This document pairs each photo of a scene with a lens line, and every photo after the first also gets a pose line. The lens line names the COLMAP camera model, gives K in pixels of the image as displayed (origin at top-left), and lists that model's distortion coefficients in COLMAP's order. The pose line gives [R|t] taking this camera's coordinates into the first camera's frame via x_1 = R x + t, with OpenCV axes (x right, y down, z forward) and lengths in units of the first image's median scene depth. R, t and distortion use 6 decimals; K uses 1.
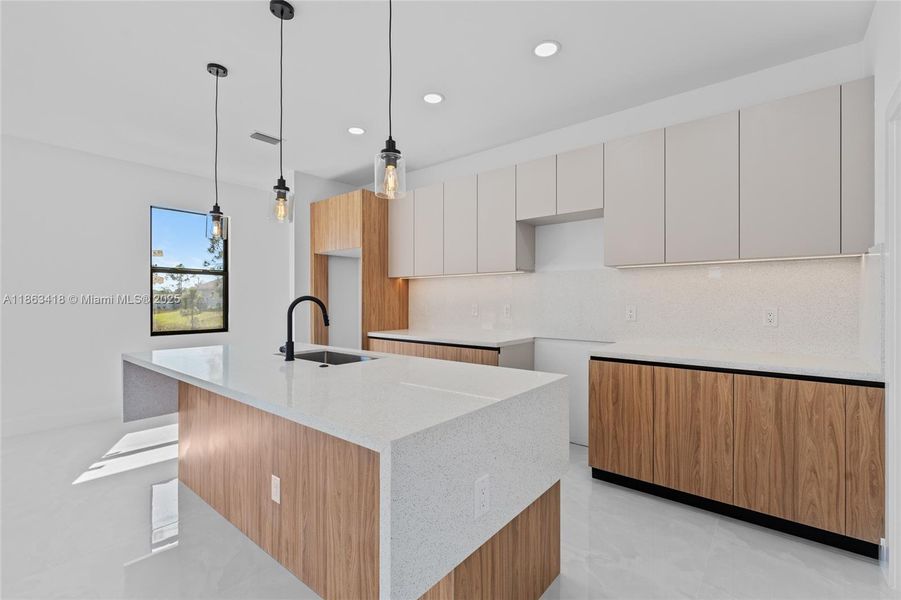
lens RADIAL K [[398.5, 0, 450.5], [0, 398.5, 300.0], [0, 0, 1]] dist [0.000750, 0.000214]
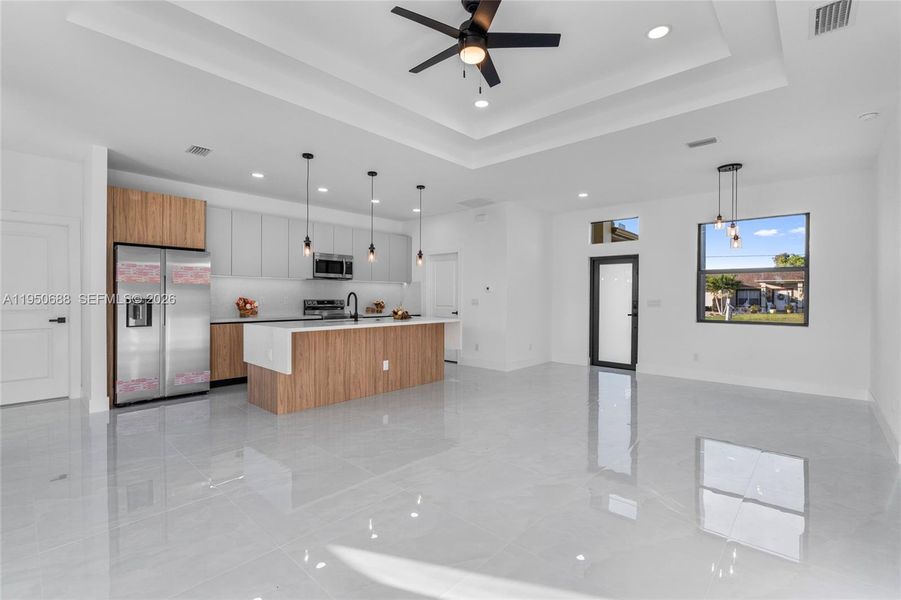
lens RADIAL K [[398.5, 0, 450.5], [0, 398.5, 300.0], [0, 0, 1]] dist [0.000750, 0.000214]
pose [[0.063247, -0.007399, 0.997970, -2.162542], [-0.004751, 0.999959, 0.007715, 0.012023], [-0.997987, -0.005229, 0.063209, 0.286596]]
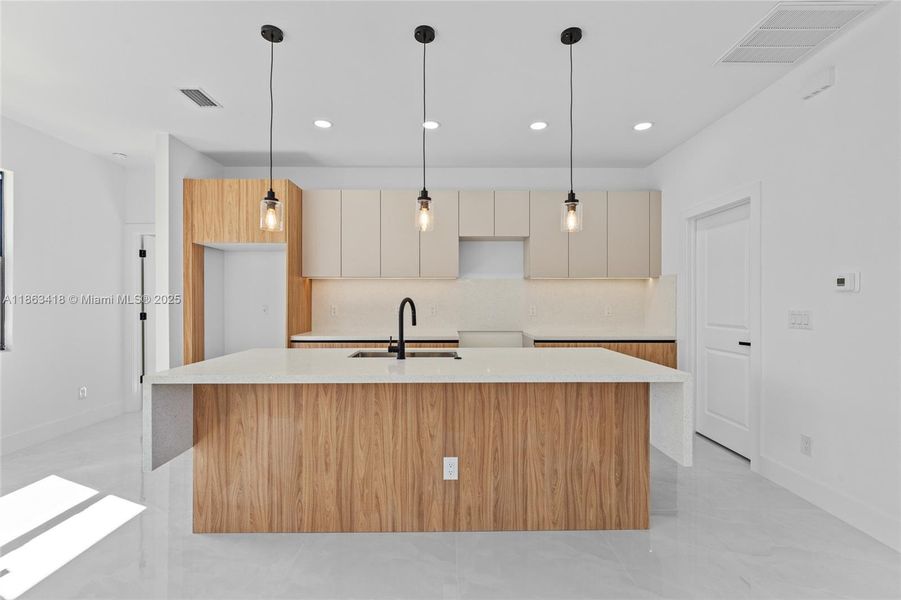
lens RADIAL K [[398.5, 0, 450.5], [0, 398.5, 300.0], [0, 0, 1]] dist [0.000750, 0.000214]
pose [[0.770246, 0.000933, 0.637746, -0.820663], [-0.000015, 0.999999, -0.001445, -0.001310], [-0.637747, 0.001103, 0.770246, 0.091043]]
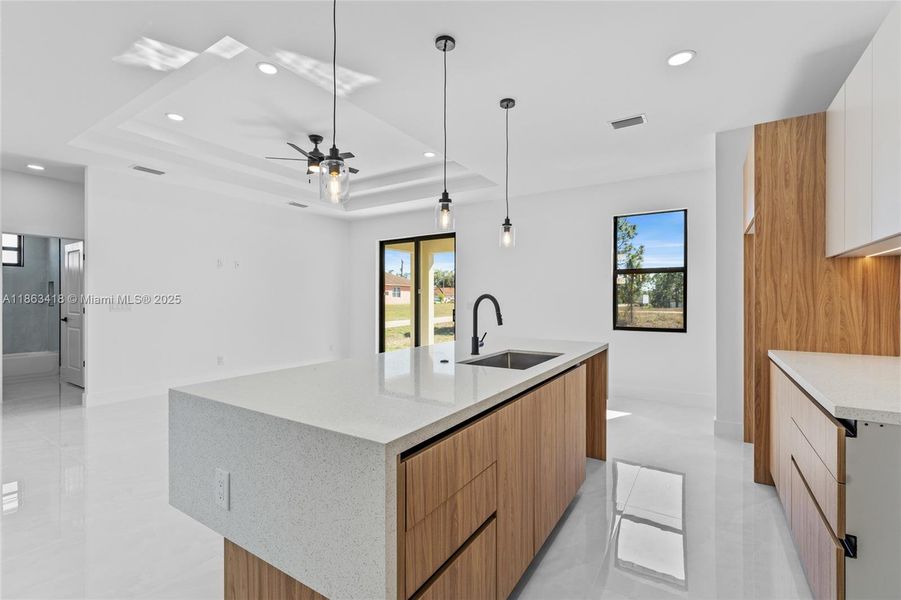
lens RADIAL K [[398.5, 0, 450.5], [0, 398.5, 300.0], [0, 0, 1]] dist [0.000750, 0.000214]
pose [[0.117513, 0.003813, -0.993064, 0.558128], [-0.000215, 0.999993, 0.003814, 0.000777], [0.993071, -0.000234, 0.117513, 0.678569]]
